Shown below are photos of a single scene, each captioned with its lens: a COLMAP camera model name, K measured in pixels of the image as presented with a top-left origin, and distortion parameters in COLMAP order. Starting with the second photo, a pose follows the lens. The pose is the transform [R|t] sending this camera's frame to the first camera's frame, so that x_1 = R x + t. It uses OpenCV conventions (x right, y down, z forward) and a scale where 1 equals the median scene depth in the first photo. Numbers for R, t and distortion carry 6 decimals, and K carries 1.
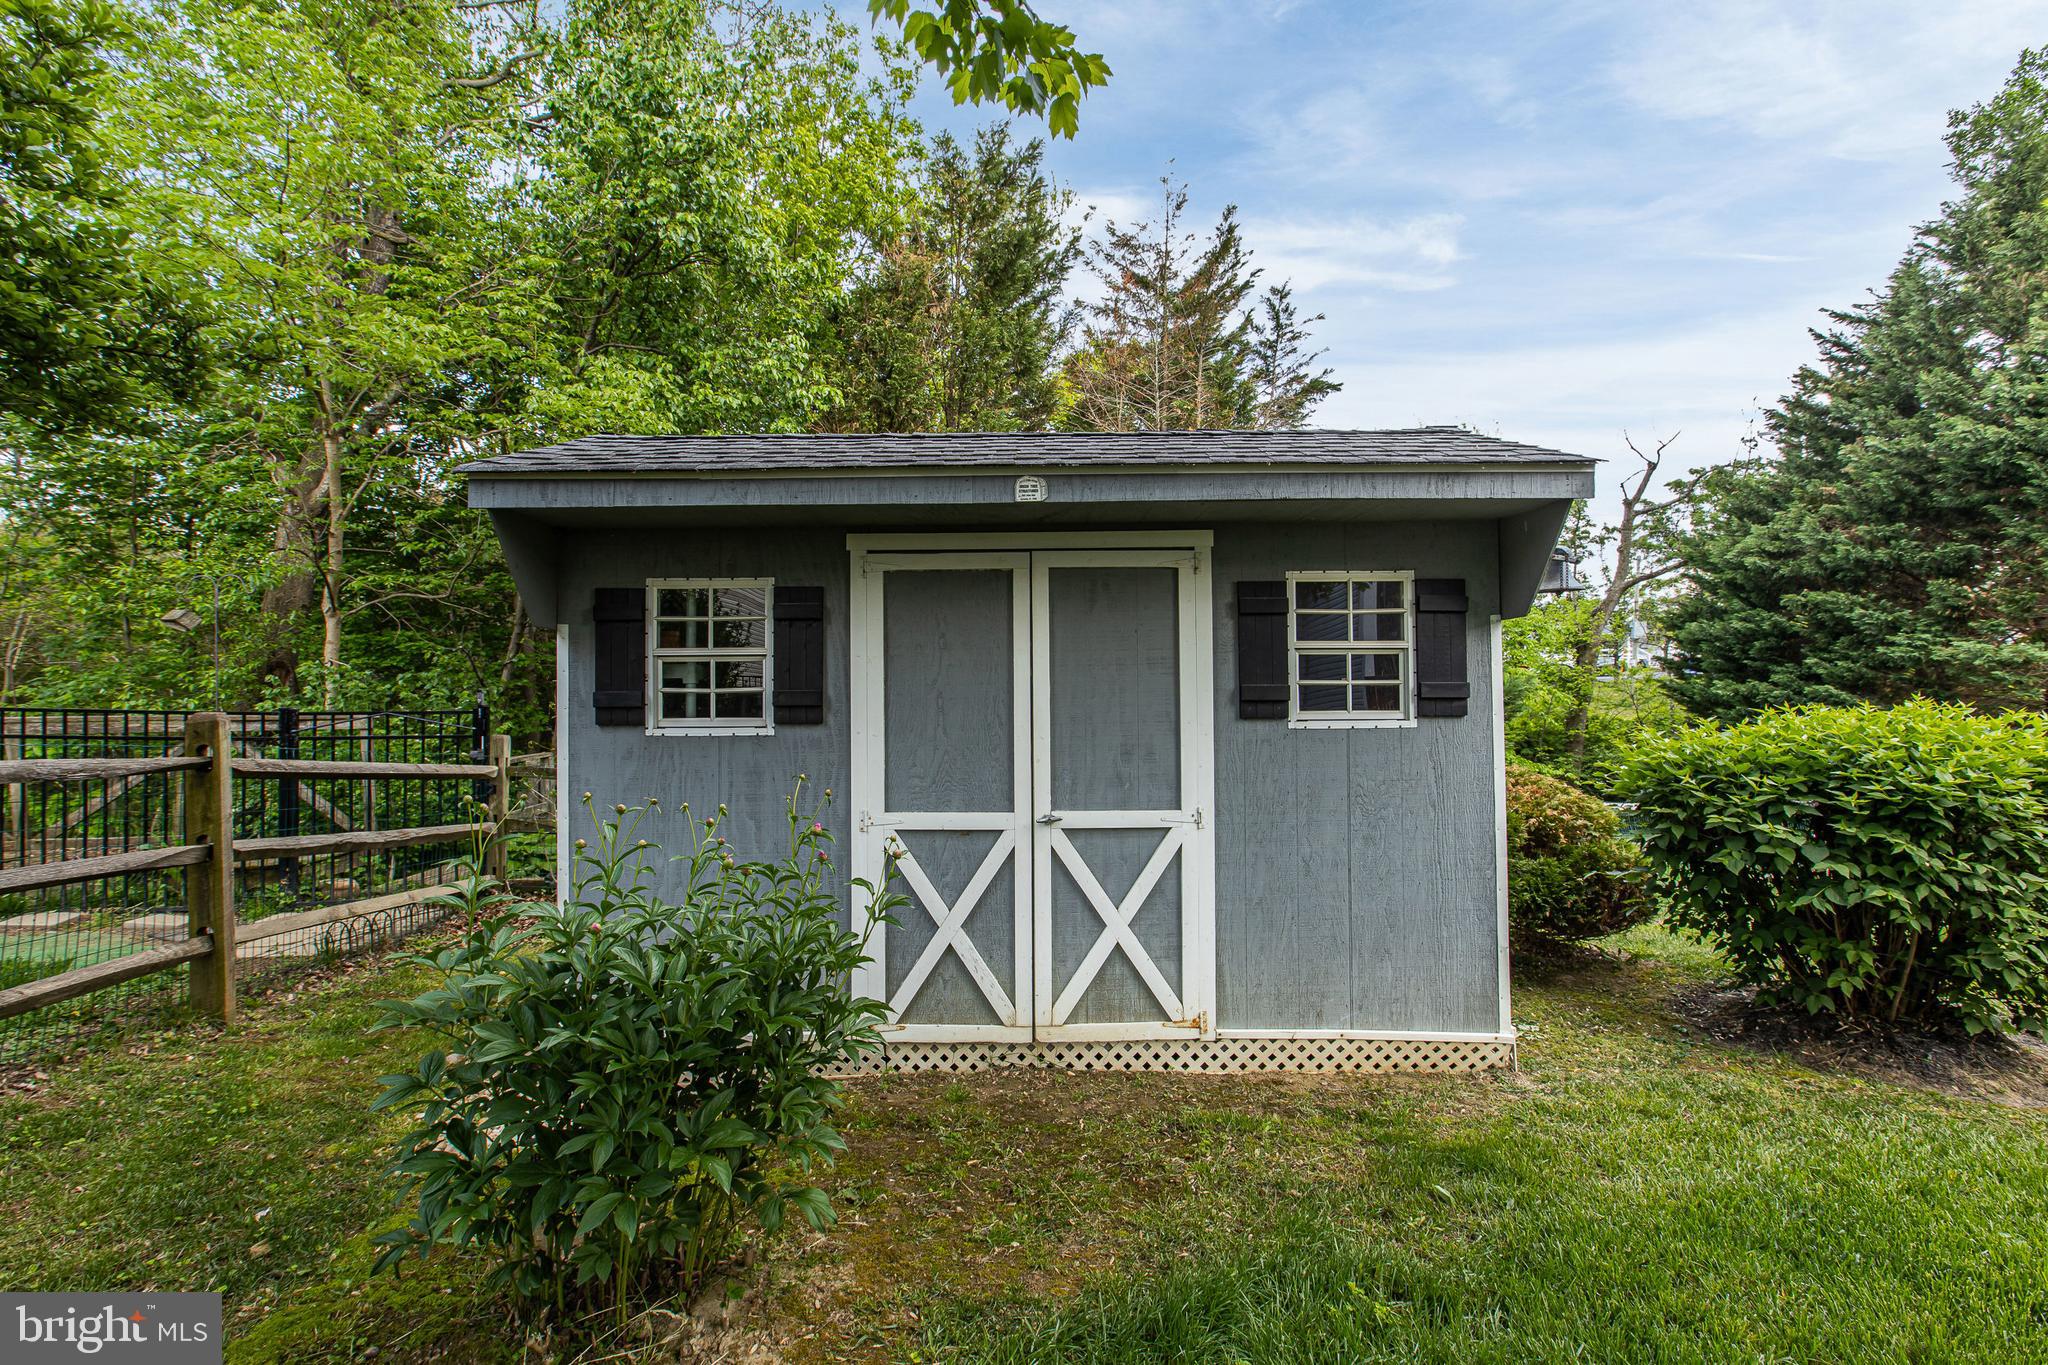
lens RADIAL K [[905.0, 0, 1029.2], [0, 905.0, 688.1], [0, 0, 1]] dist [0.000819, 0.001376]
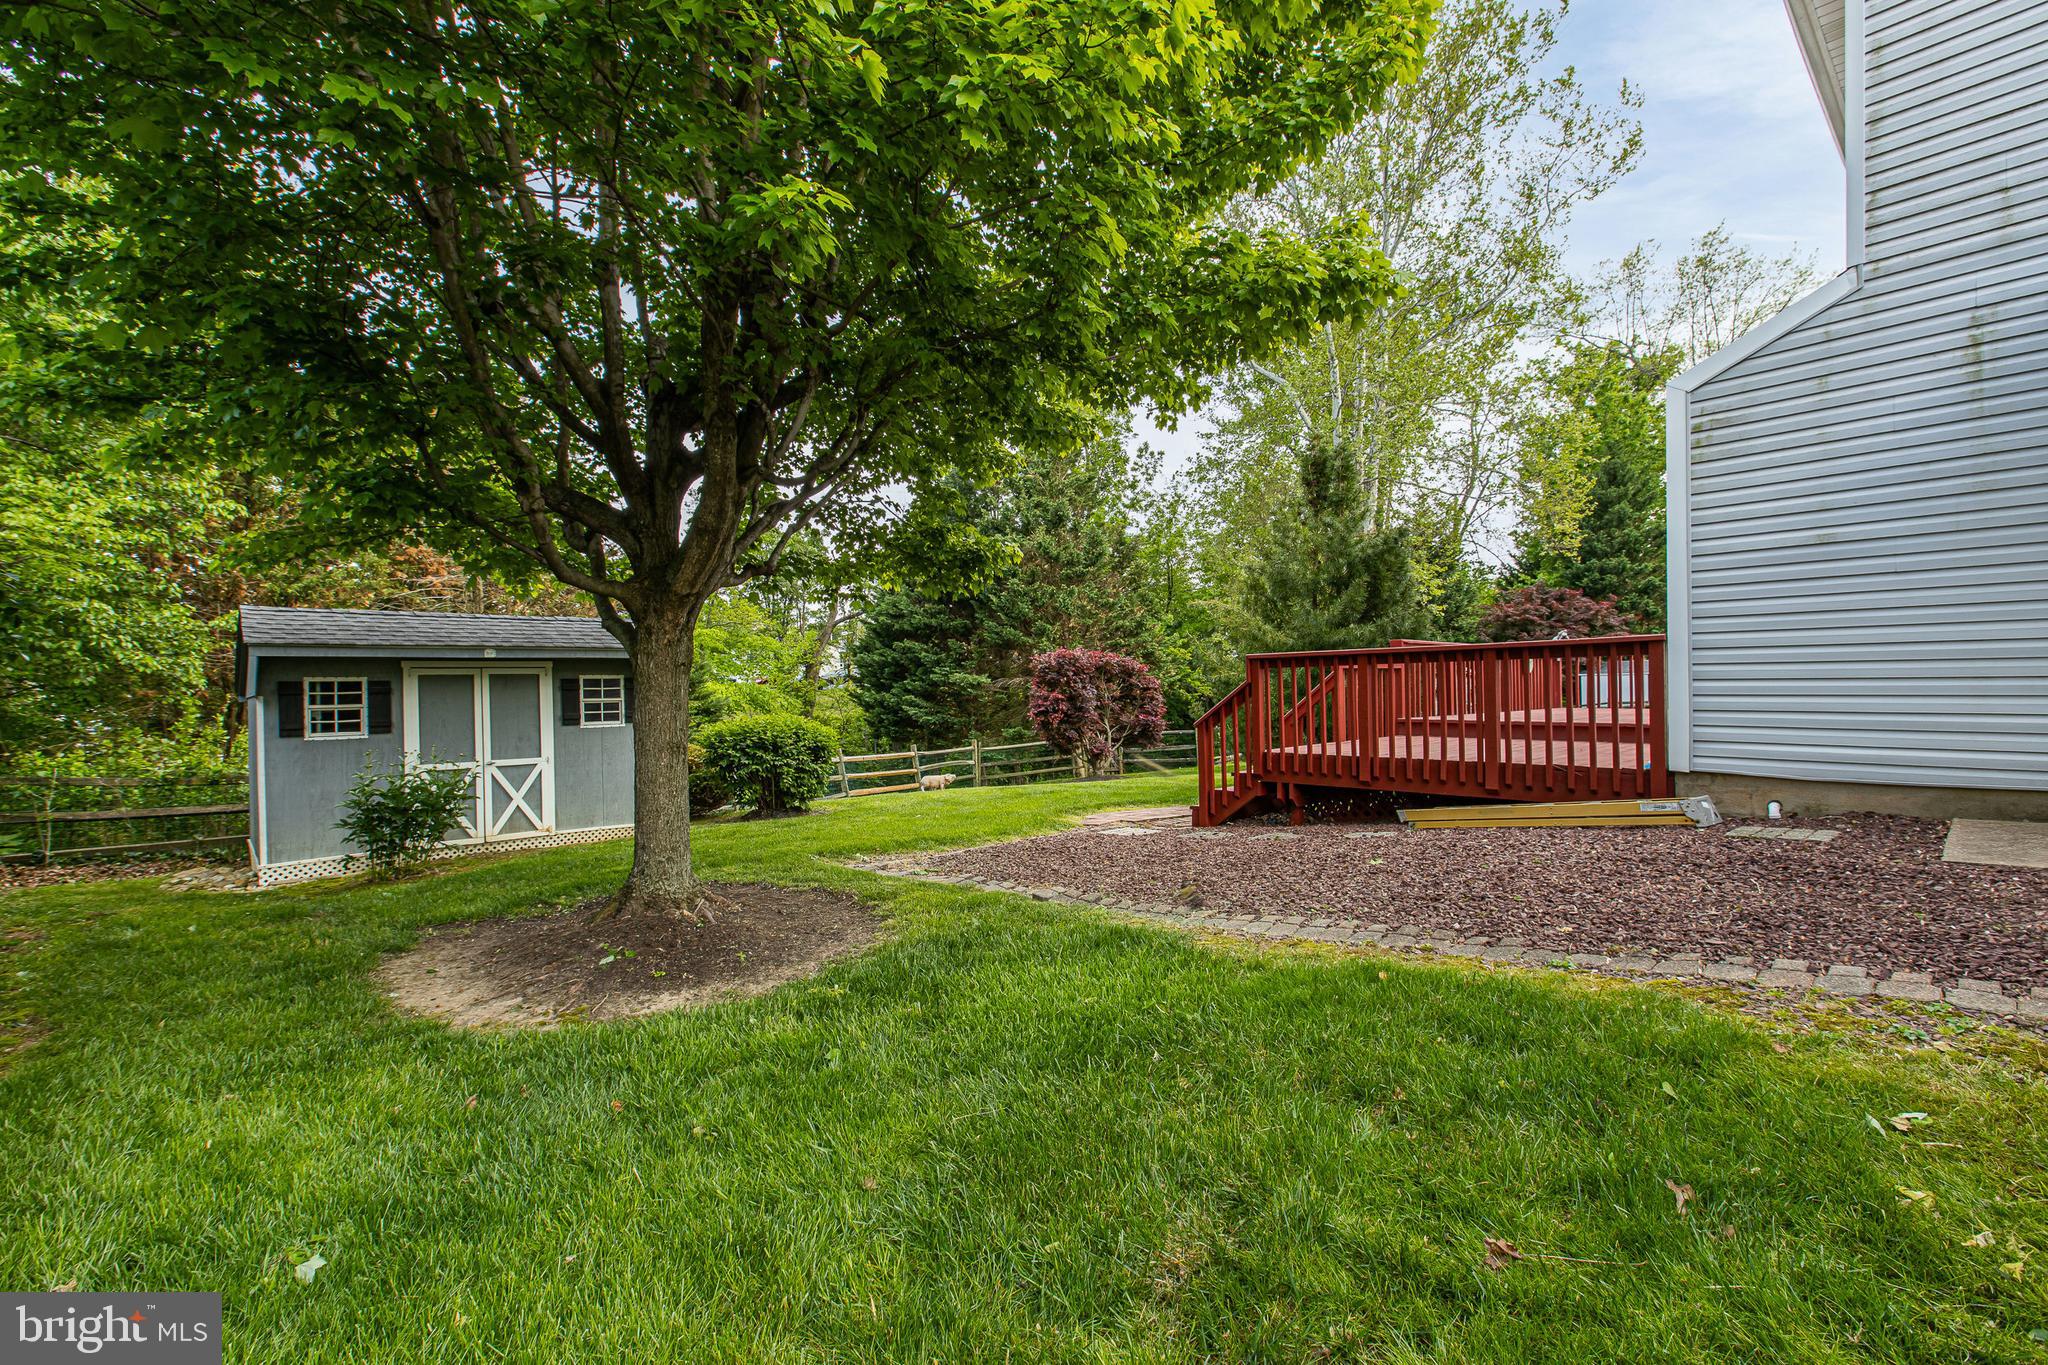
lens RADIAL K [[905.0, 0, 1034.0], [0, 905.0, 695.0], [0, 0, 1]] dist [0.000819, 0.001376]
pose [[0.733894, -0.010976, 0.679175, -0.643645], [0.008141, 0.999940, 0.007363, -0.074661], [-0.679215, 0.000125, 0.733940, -2.208652]]
